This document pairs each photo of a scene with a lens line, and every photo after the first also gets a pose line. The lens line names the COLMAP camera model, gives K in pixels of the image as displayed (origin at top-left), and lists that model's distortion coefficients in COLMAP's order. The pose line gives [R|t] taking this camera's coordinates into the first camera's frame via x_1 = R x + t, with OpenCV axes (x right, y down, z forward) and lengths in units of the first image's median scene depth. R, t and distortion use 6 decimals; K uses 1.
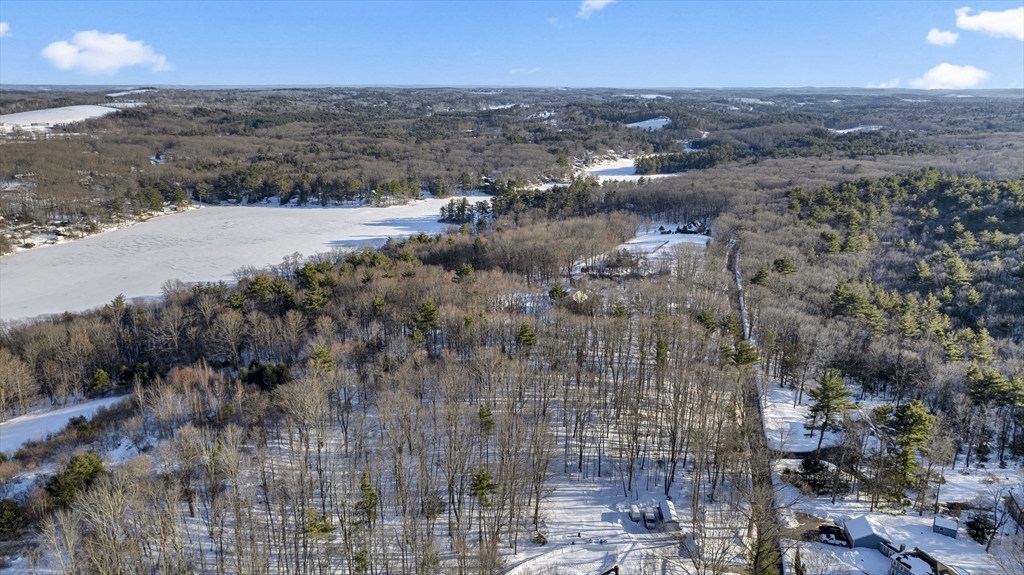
lens RADIAL K [[722.7, 0, 514.9], [0, 722.7, 288.9], [0, 0, 1]] dist [-0.028041, 0.037147]
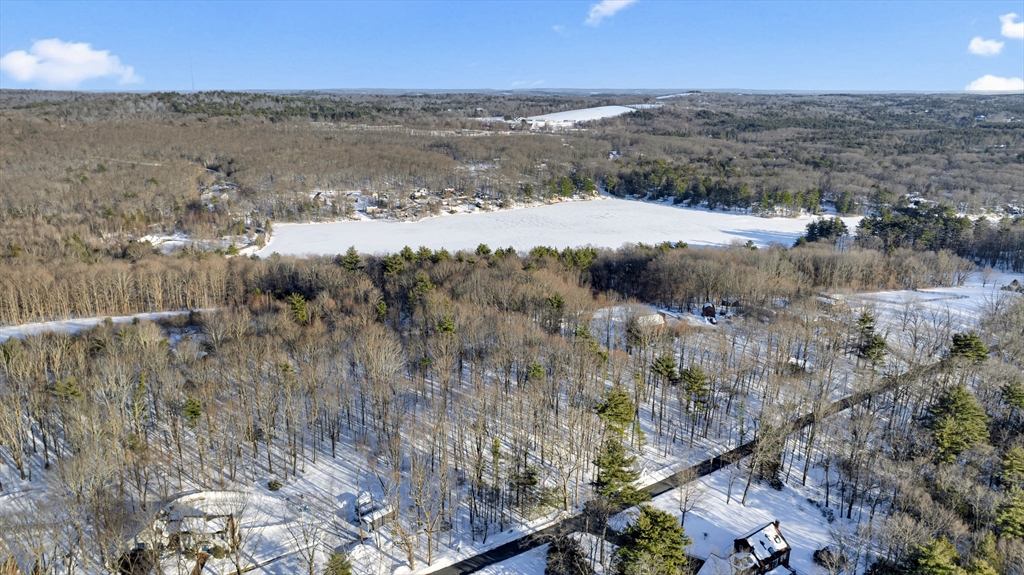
lens RADIAL K [[722.7, 0, 513.1], [0, 722.7, 285.4], [0, 0, 1]] dist [-0.028041, 0.037147]
pose [[0.740232, 0.178448, -0.648239, 0.197670], [-0.185557, 0.980912, 0.058136, -0.019391], [0.646239, 0.077252, 0.759215, 0.071116]]
